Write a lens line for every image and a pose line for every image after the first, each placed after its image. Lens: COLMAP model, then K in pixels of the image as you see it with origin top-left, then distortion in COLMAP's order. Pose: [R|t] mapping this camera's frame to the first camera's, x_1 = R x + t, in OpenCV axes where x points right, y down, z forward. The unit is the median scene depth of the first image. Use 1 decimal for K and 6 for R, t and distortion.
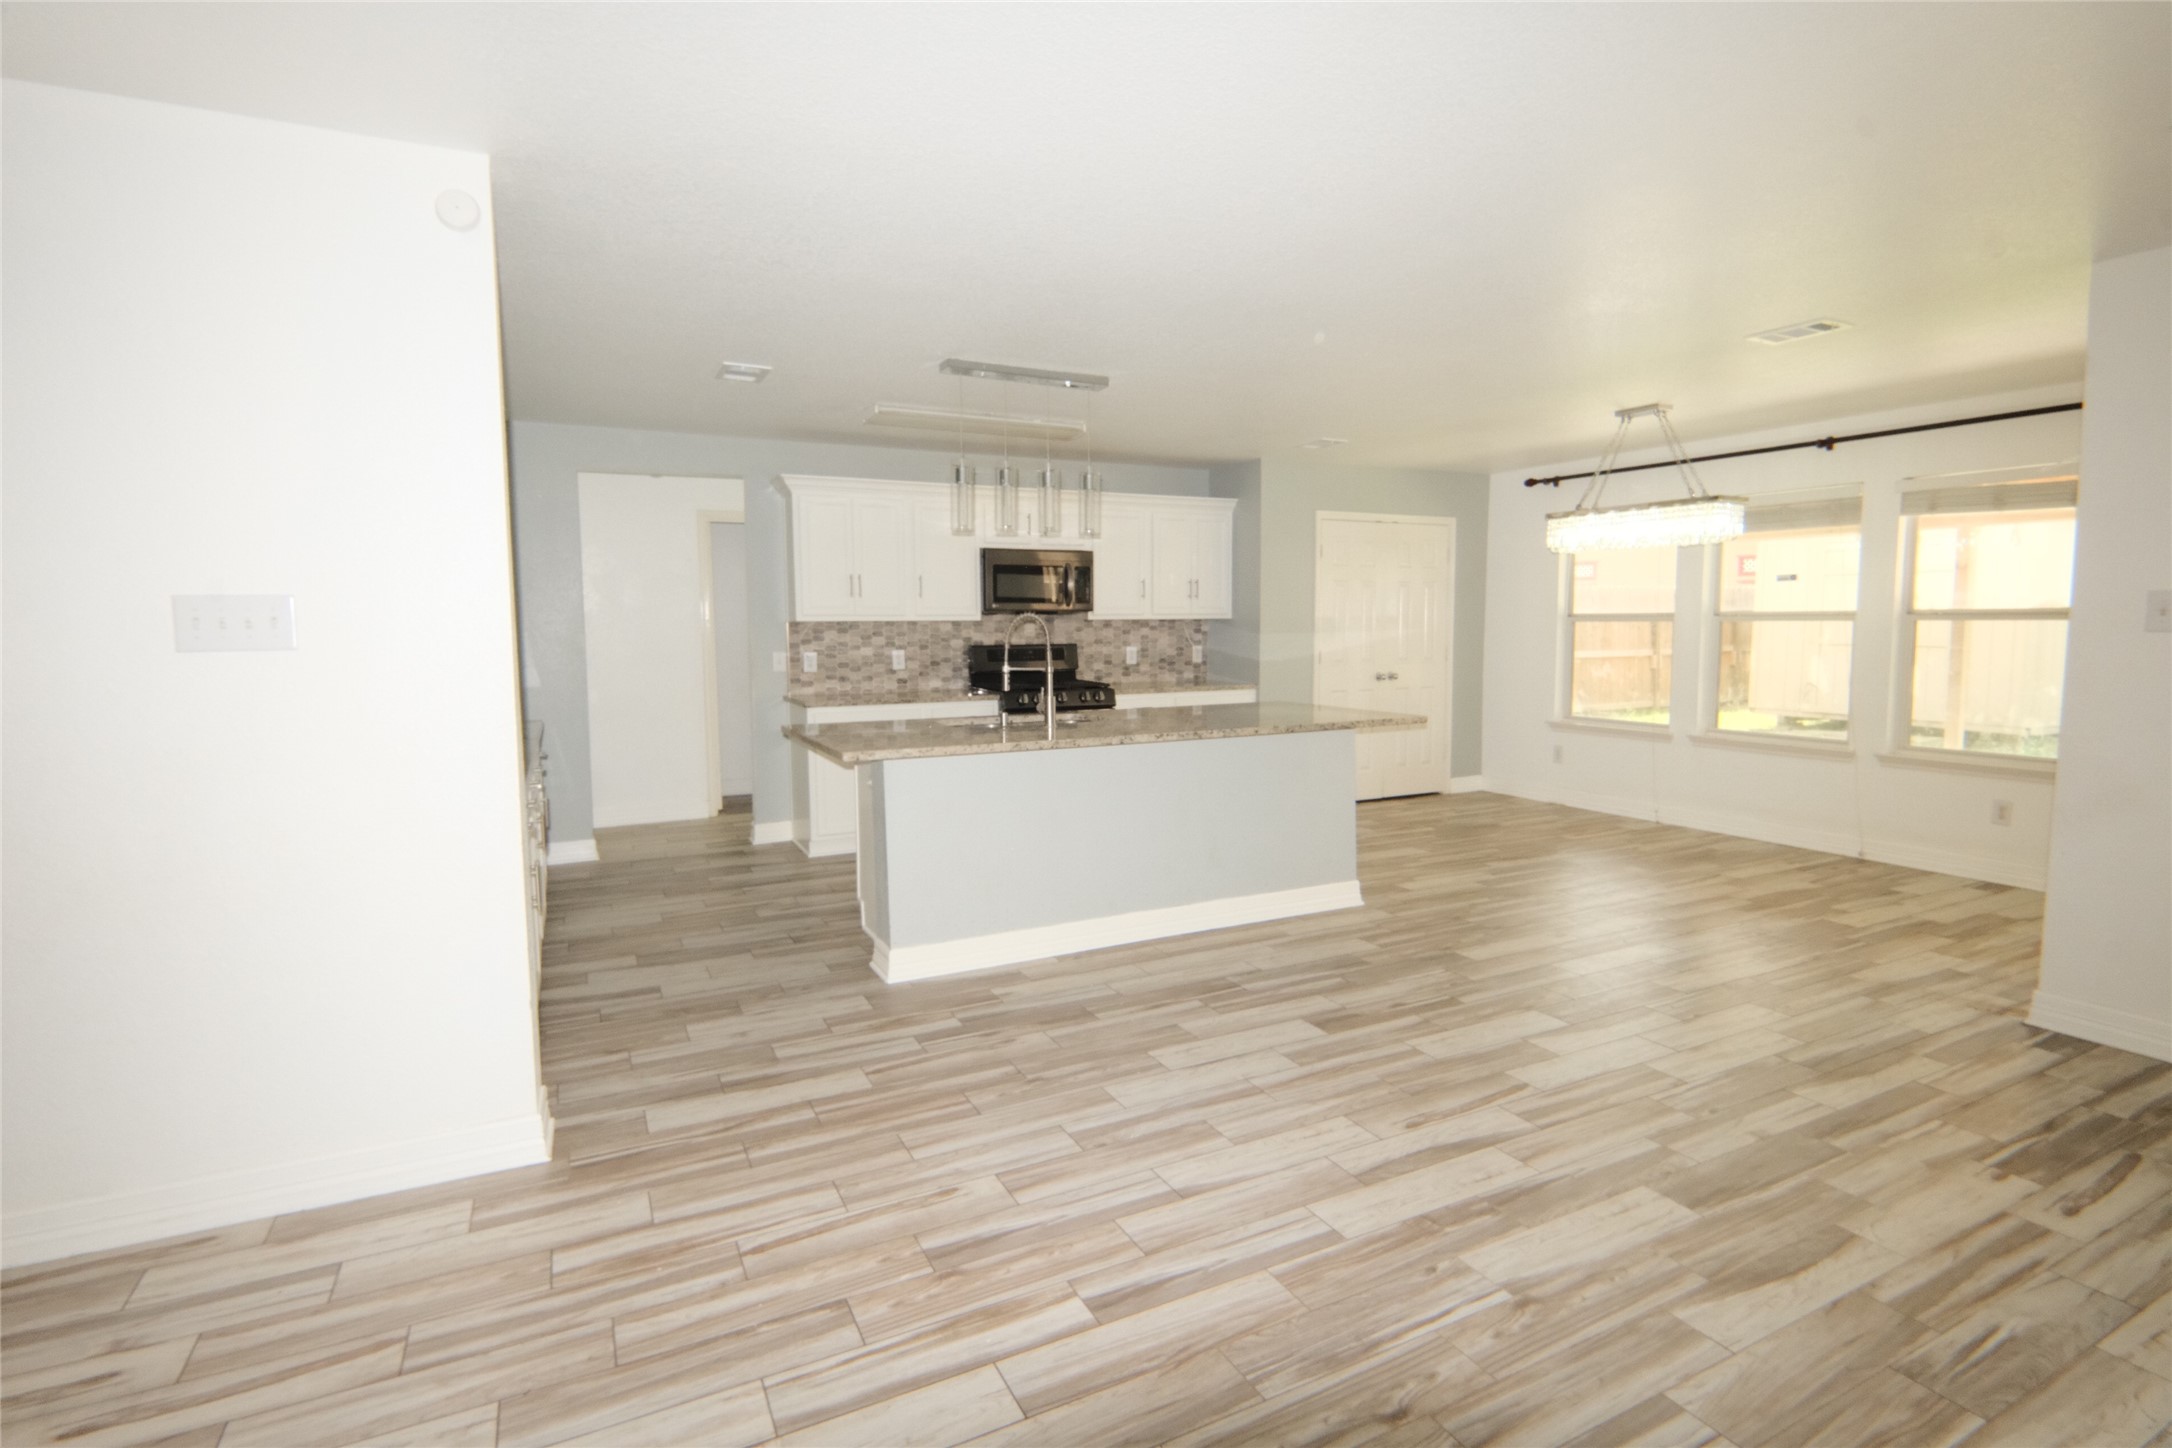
lens RADIAL K [[1019.0, 0, 1092.8], [0, 1019.0, 716.5], [0, 0, 1]] dist [0.012431, -0.015299]
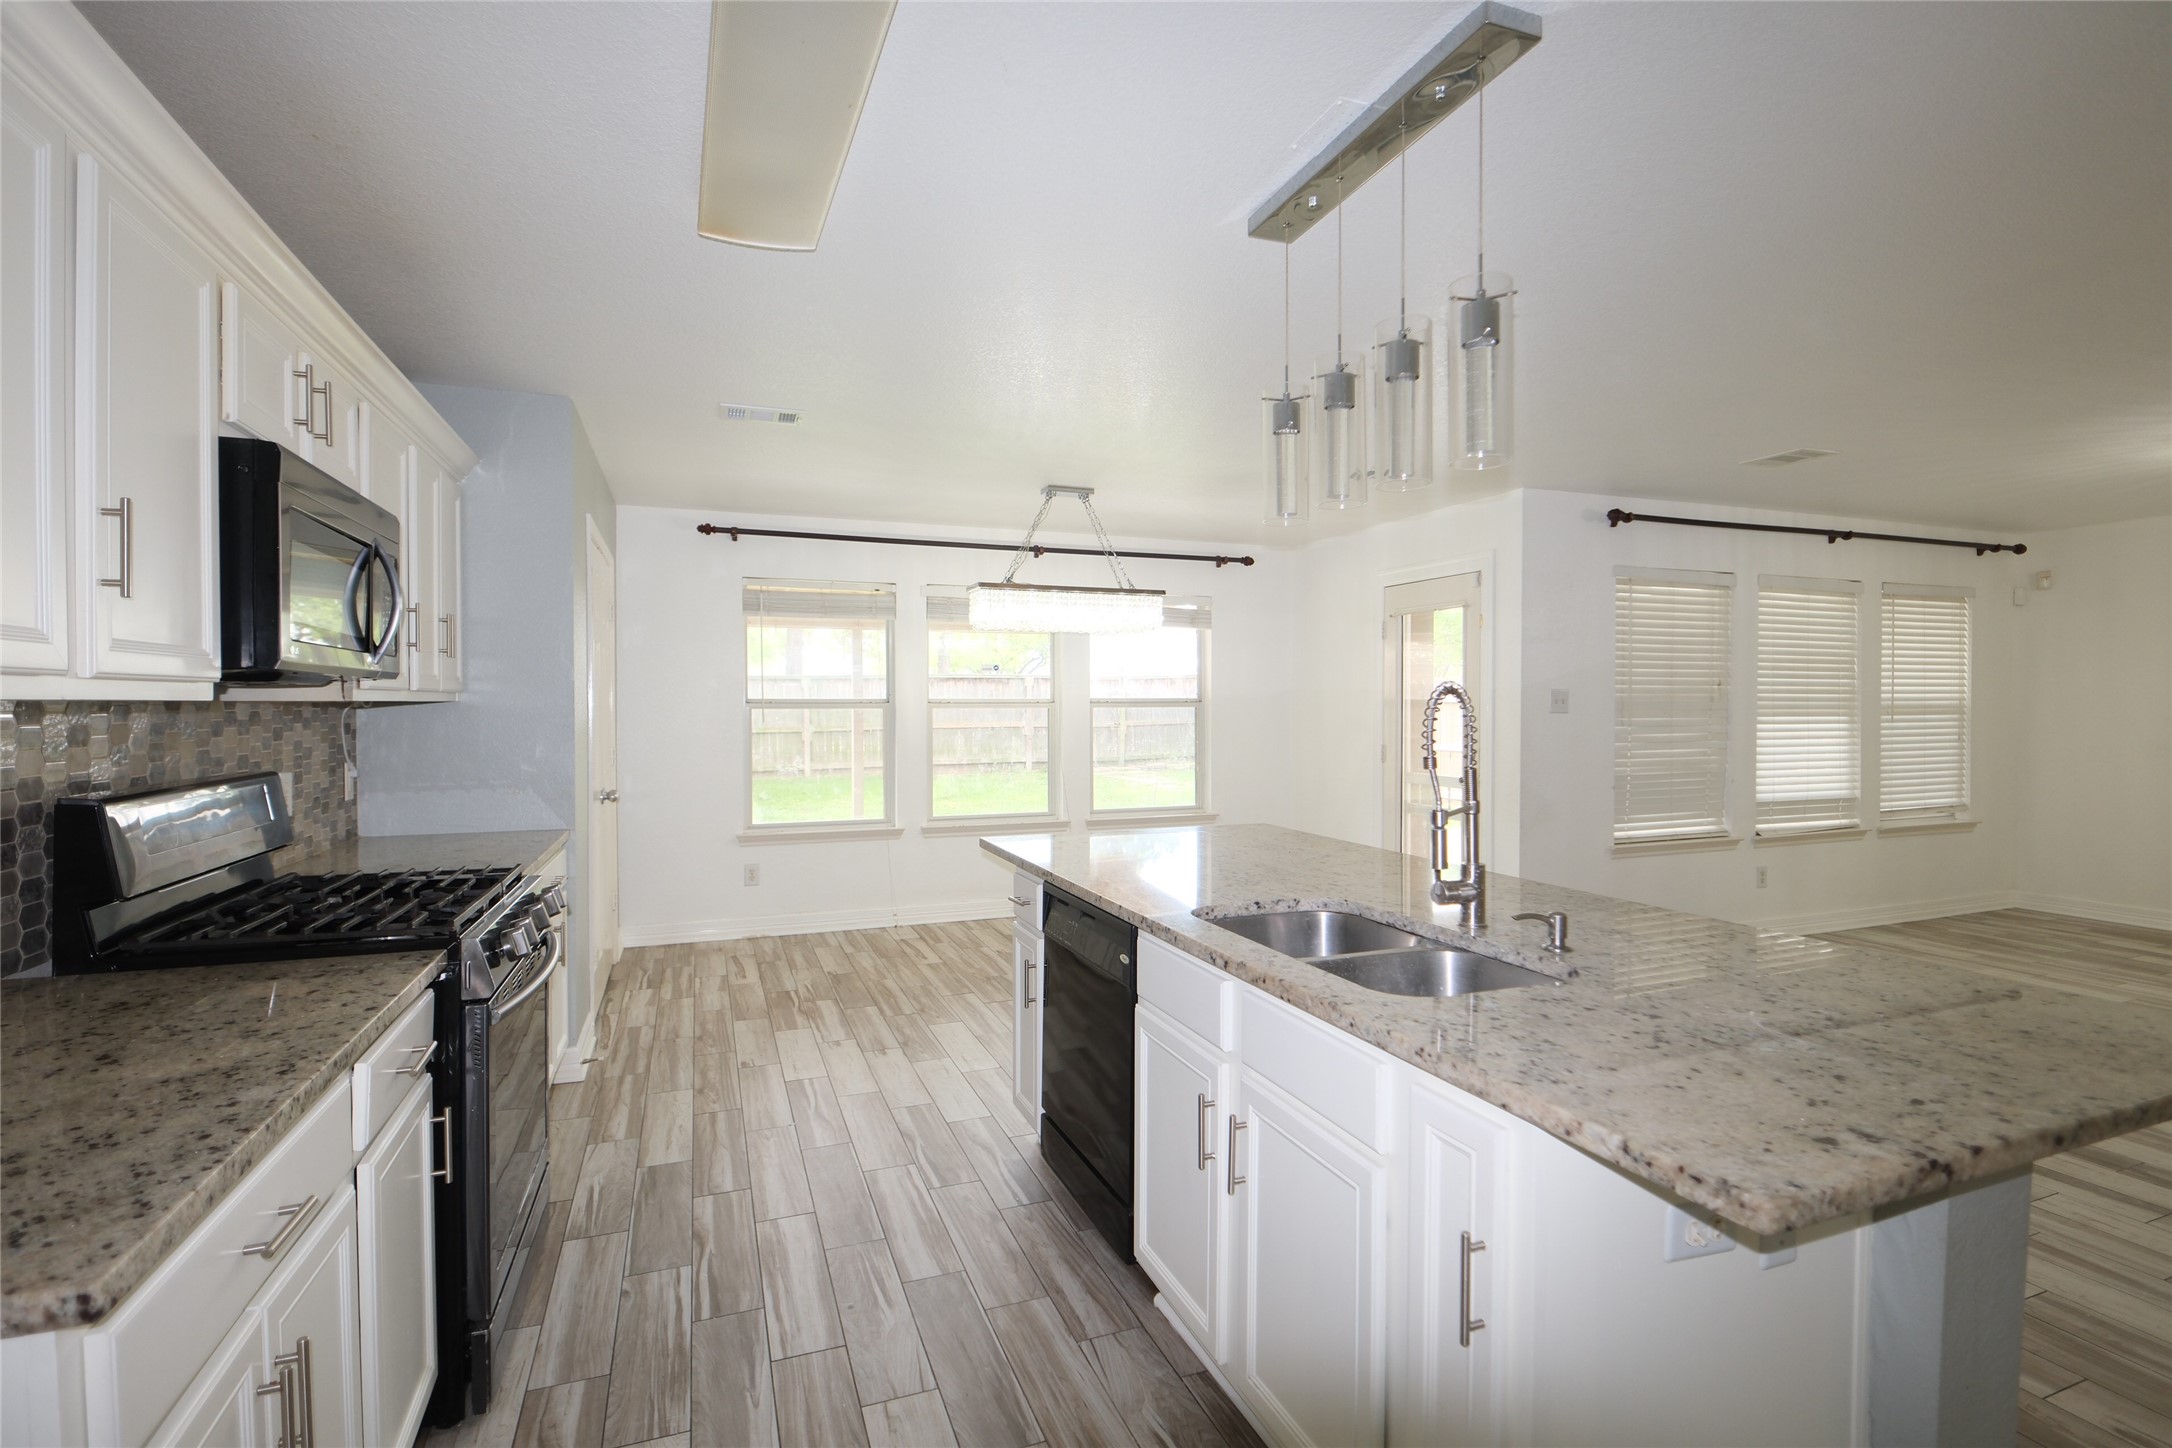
lens RADIAL K [[1019.0, 0, 1092.8], [0, 1019.0, 716.5], [0, 0, 1]] dist [0.012431, -0.015299]
pose [[0.109448, -0.006774, 0.993969, -0.358858], [0.092376, 0.995718, -0.003386, -0.069397], [-0.989691, 0.092189, 0.109605, 0.755652]]
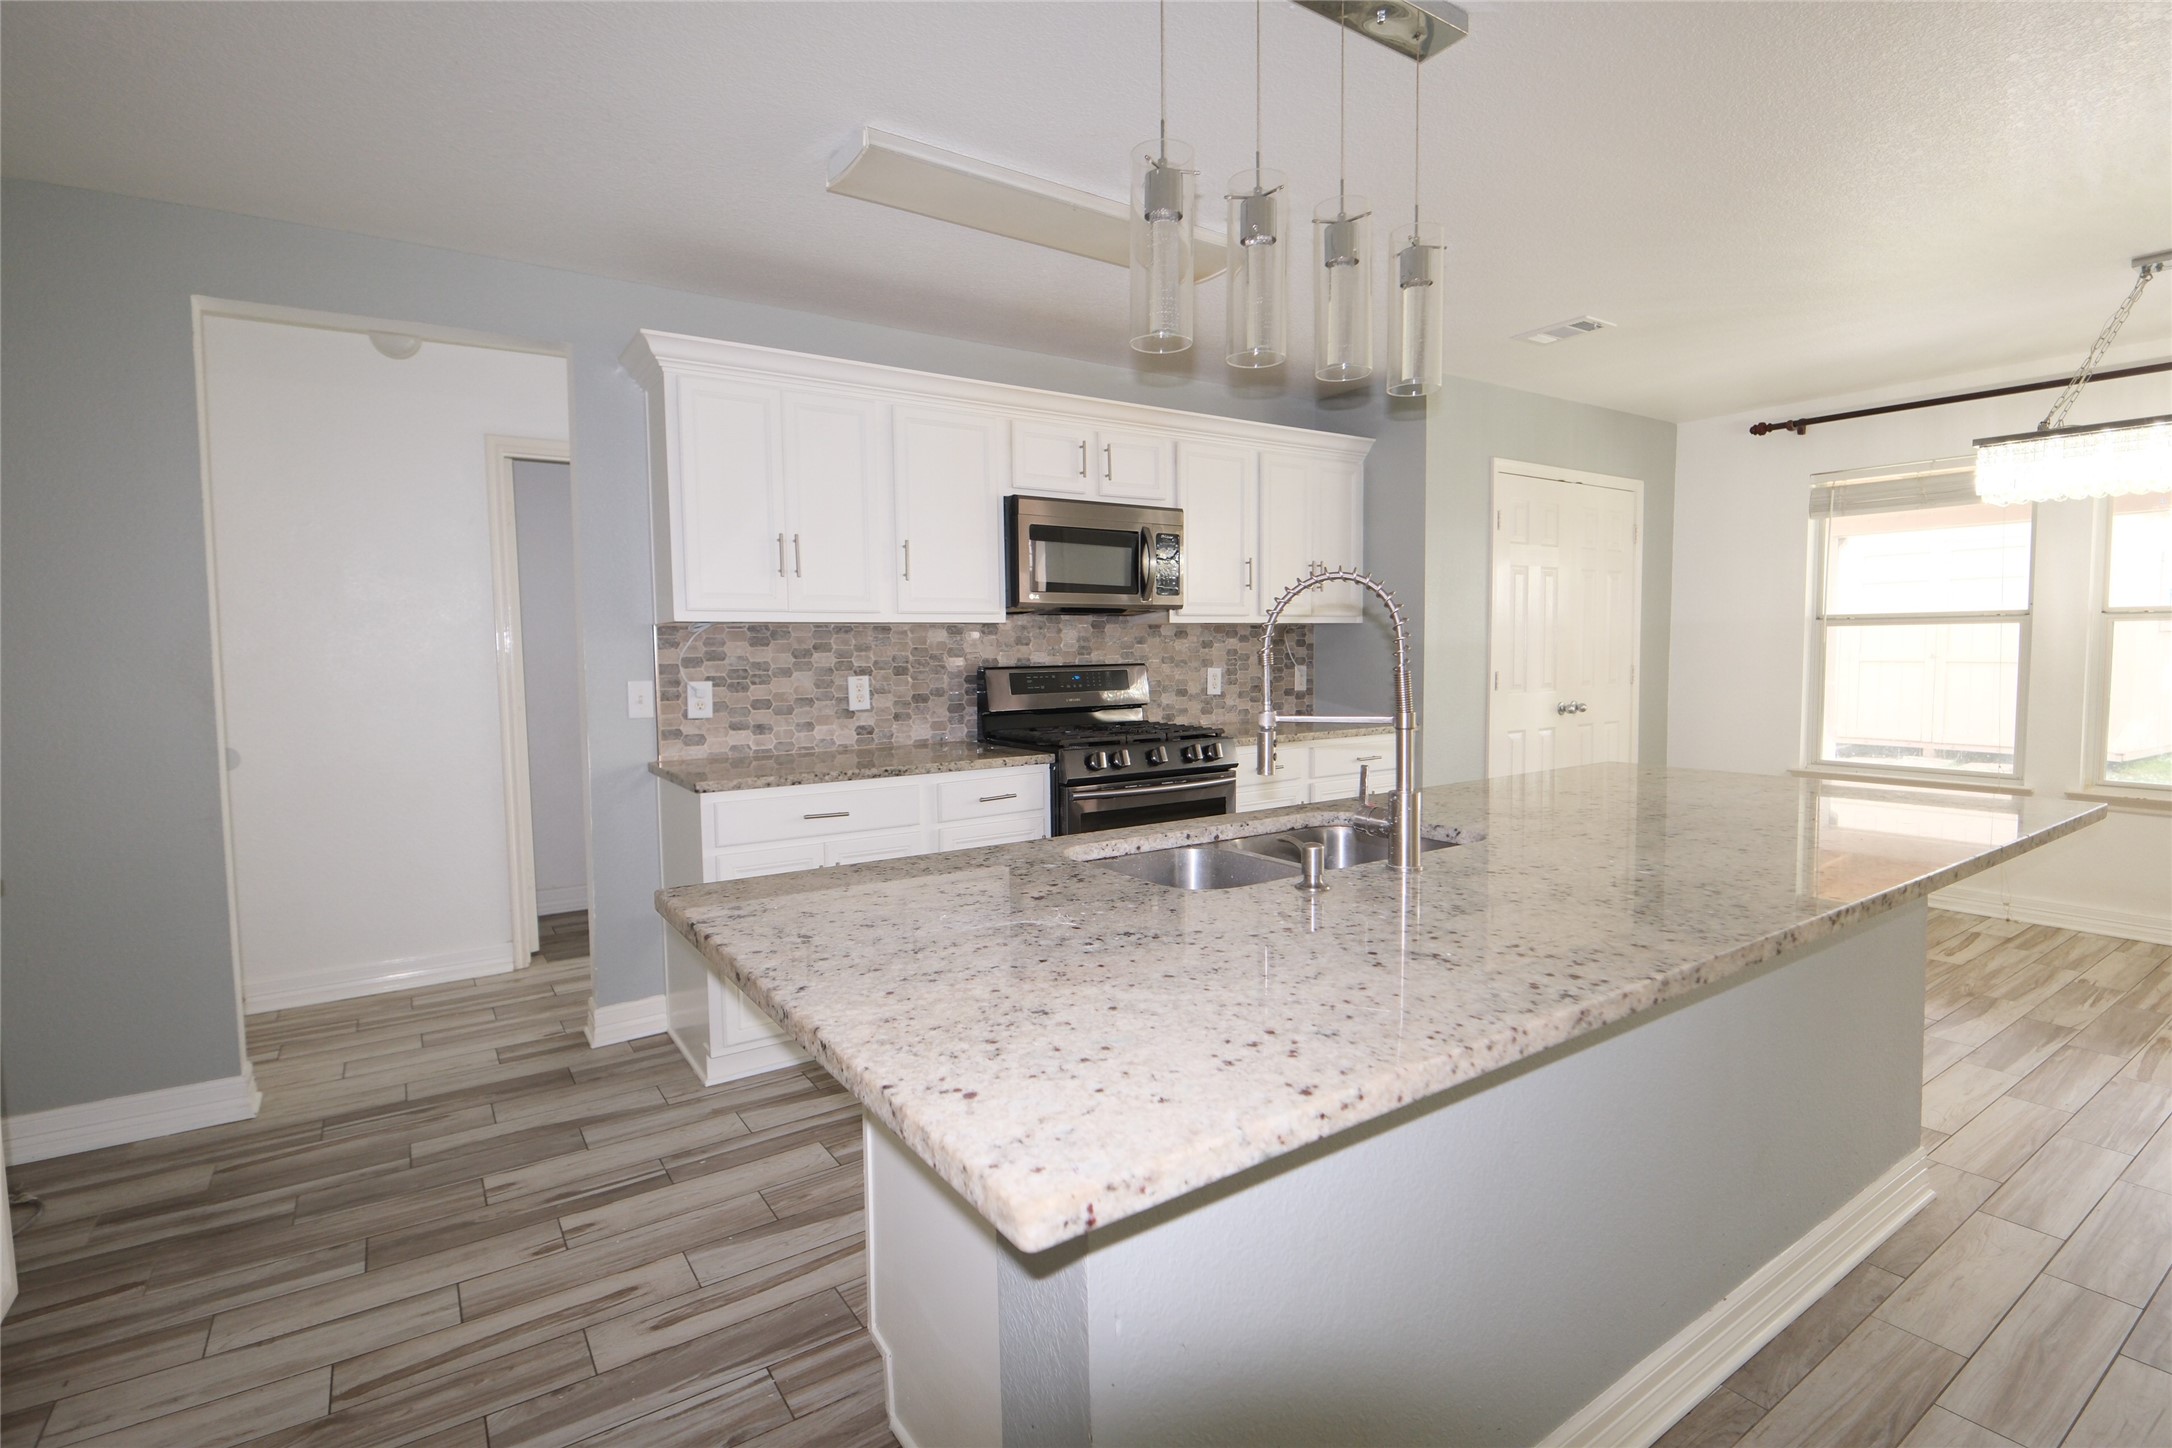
lens RADIAL K [[1019.0, 0, 1092.8], [0, 1019.0, 716.5], [0, 0, 1]] dist [0.012431, -0.015299]
pose [[0.992307, -0.014610, 0.122932, -0.135033], [0.017639, 0.999566, -0.023592, -0.027514], [-0.122534, 0.025579, 0.992135, 0.431758]]
